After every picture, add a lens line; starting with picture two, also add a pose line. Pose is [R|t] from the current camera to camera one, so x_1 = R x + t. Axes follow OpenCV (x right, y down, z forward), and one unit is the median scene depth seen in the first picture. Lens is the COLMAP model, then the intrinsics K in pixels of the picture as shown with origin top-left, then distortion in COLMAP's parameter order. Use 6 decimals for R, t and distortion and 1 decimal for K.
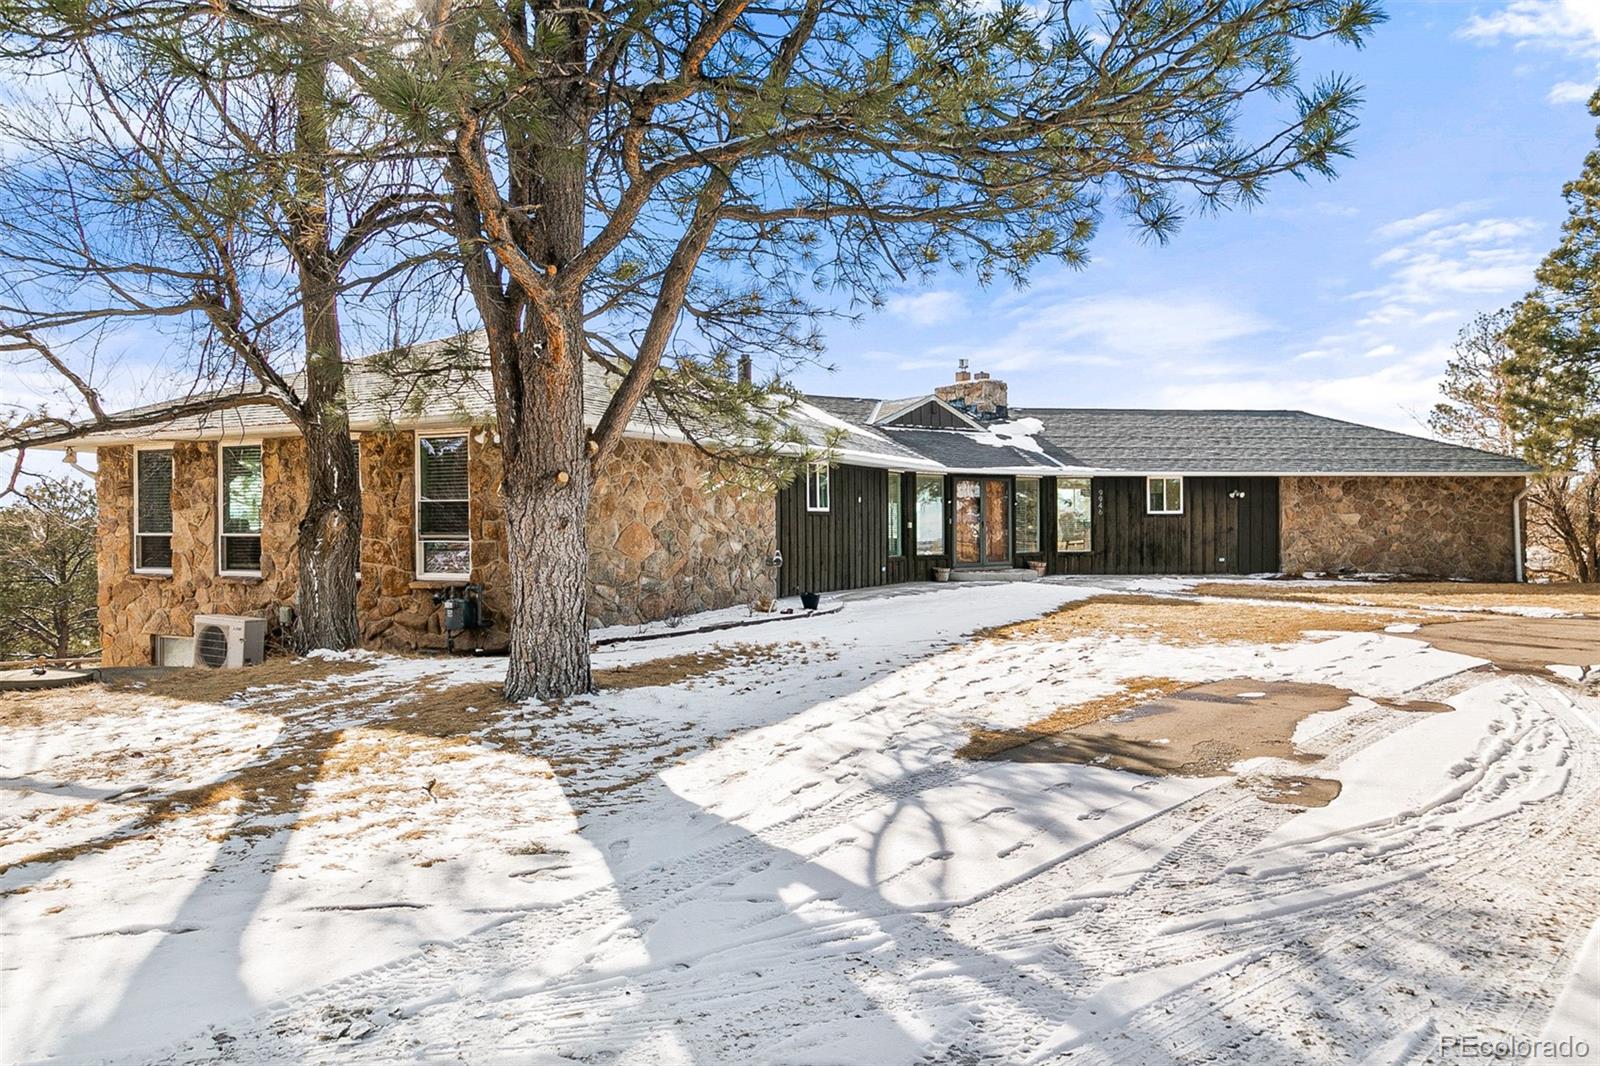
lens RADIAL K [[1120.7, 0, 797.4], [0, 1120.7, 528.8], [0, 0, 1]] dist [0.007485, 0.008371]
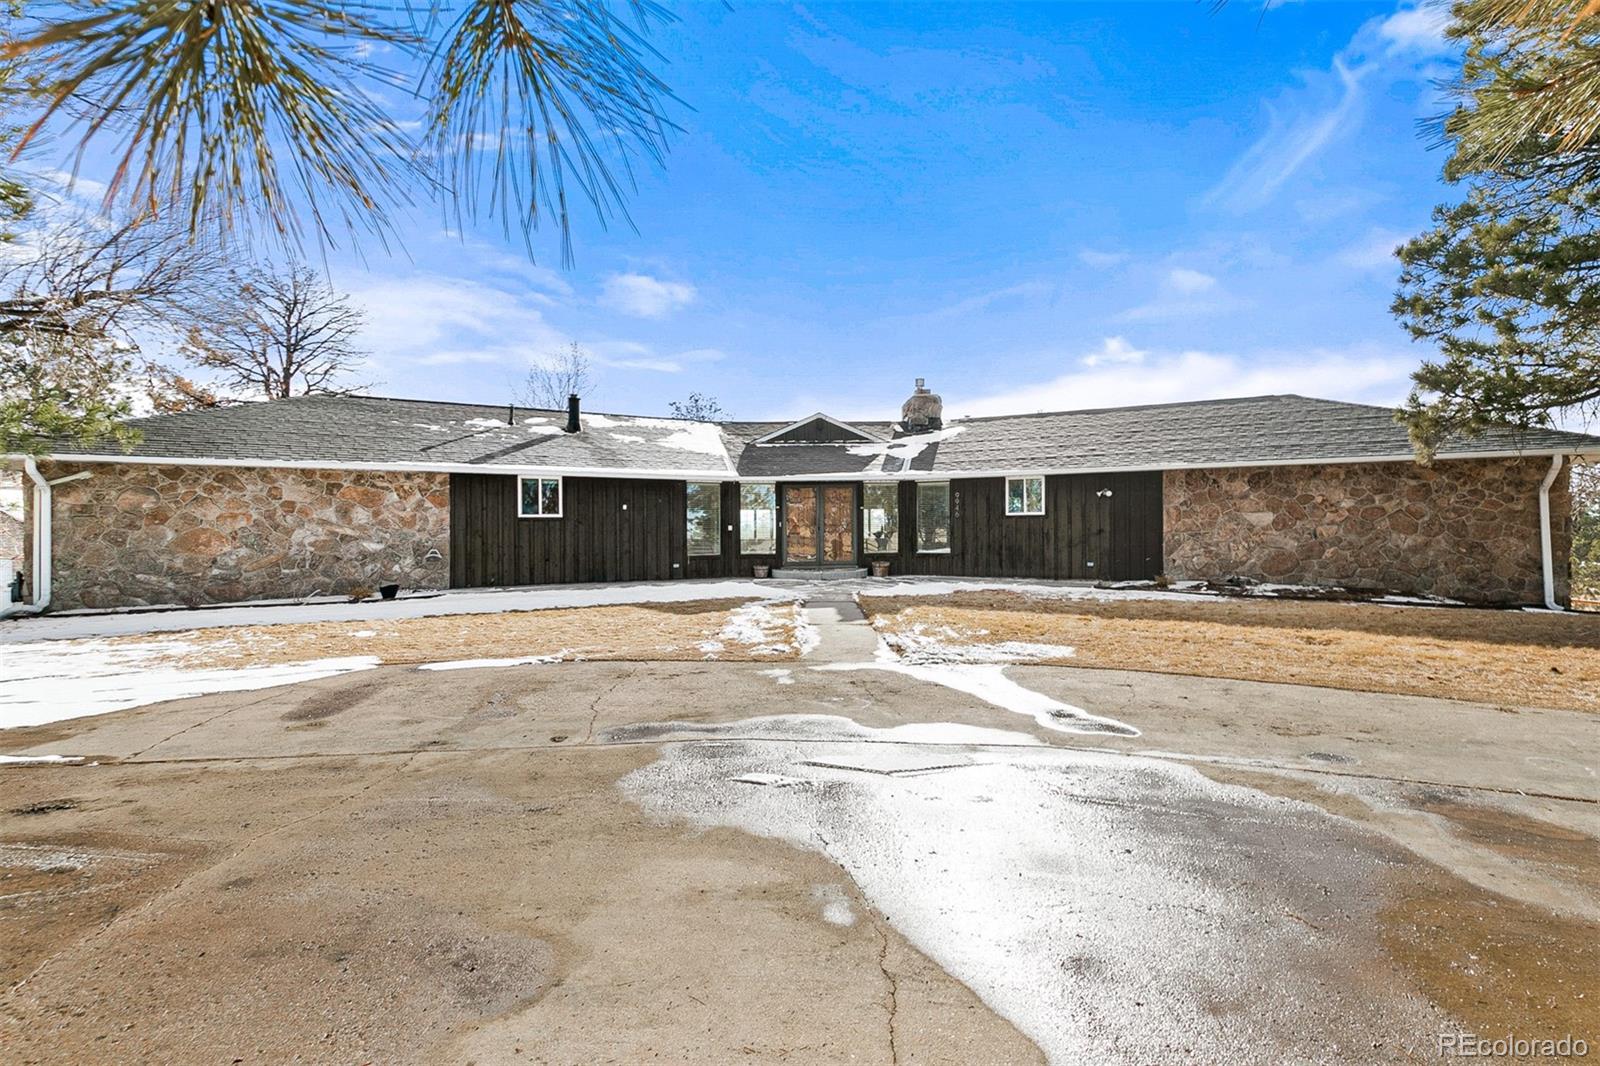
lens RADIAL K [[741.8, 0, 808.7], [0, 741.8, 527.9], [0, 0, 1]] dist [-0.000056, -0.000494]
pose [[0.828730, -0.001715, -0.559646, 0.524395], [0.001917, 0.999998, -0.000225, -0.002562], [0.559645, -0.000886, 0.828732, 0.363364]]
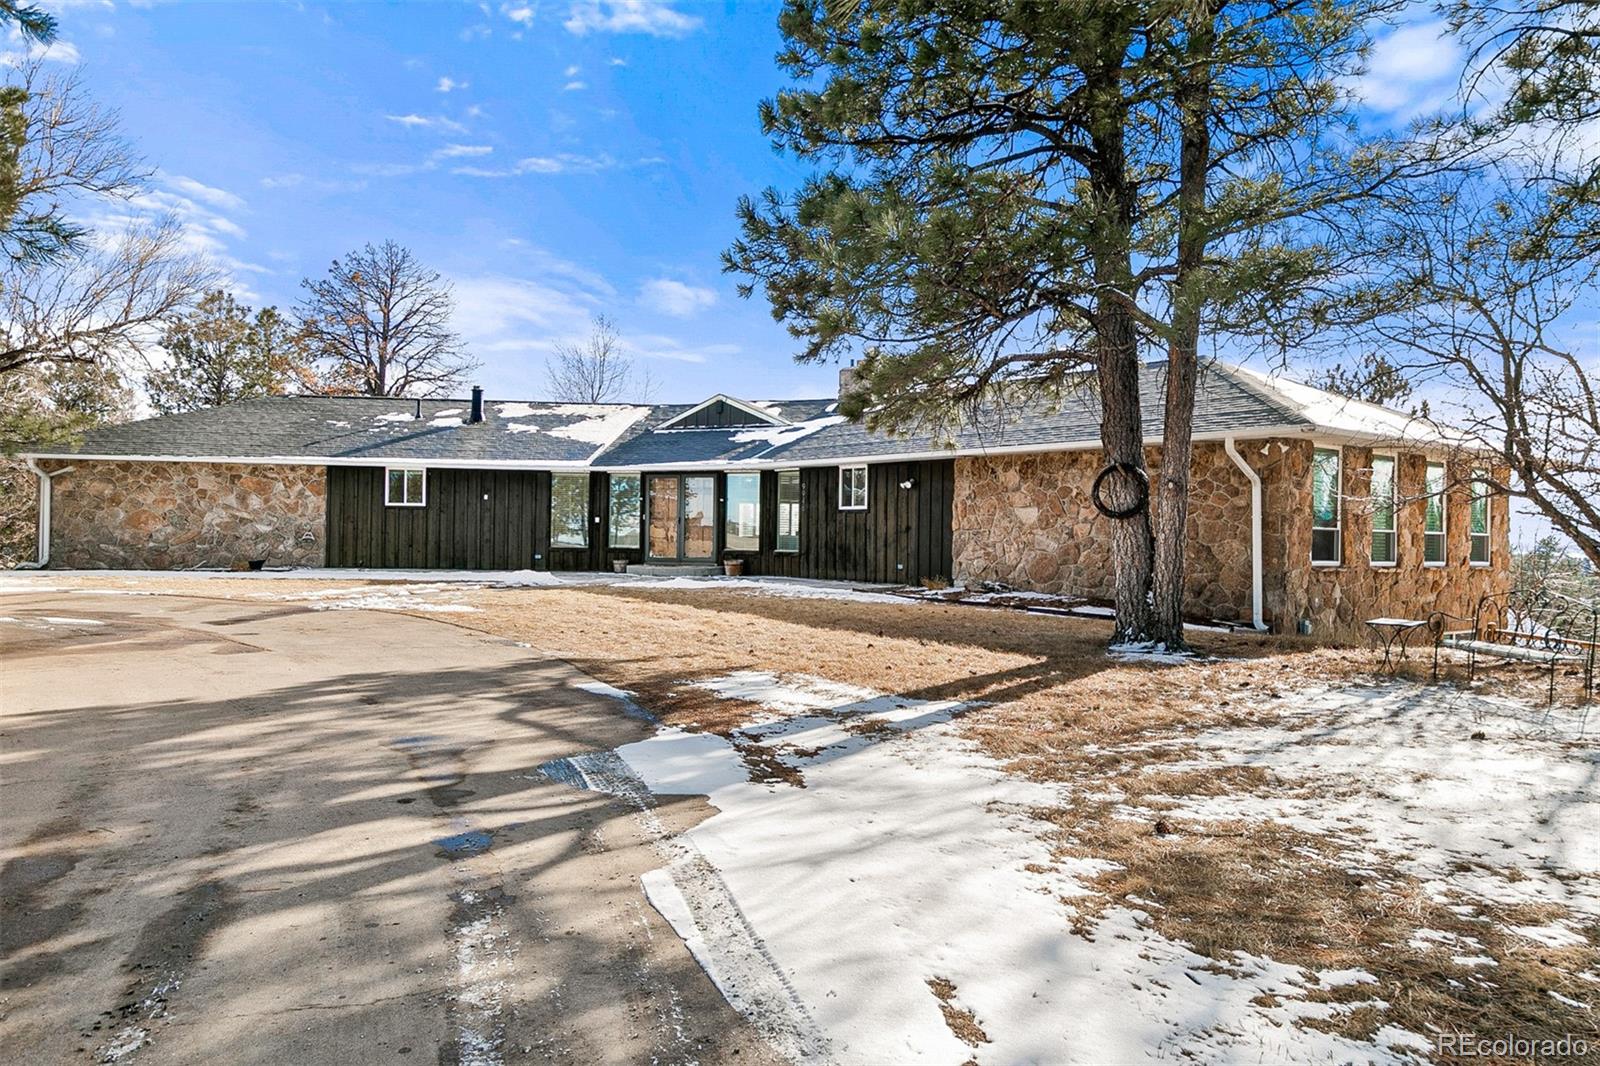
lens RADIAL K [[1120.7, 0, 792.2], [0, 1120.7, 537.1], [0, 0, 1]] dist [0.007485, 0.008371]
pose [[0.520531, 0.013833, -0.853731, 1.010690], [-0.019771, 0.999796, 0.004145, 0.004807], [0.853614, 0.014722, 0.520698, 0.517907]]
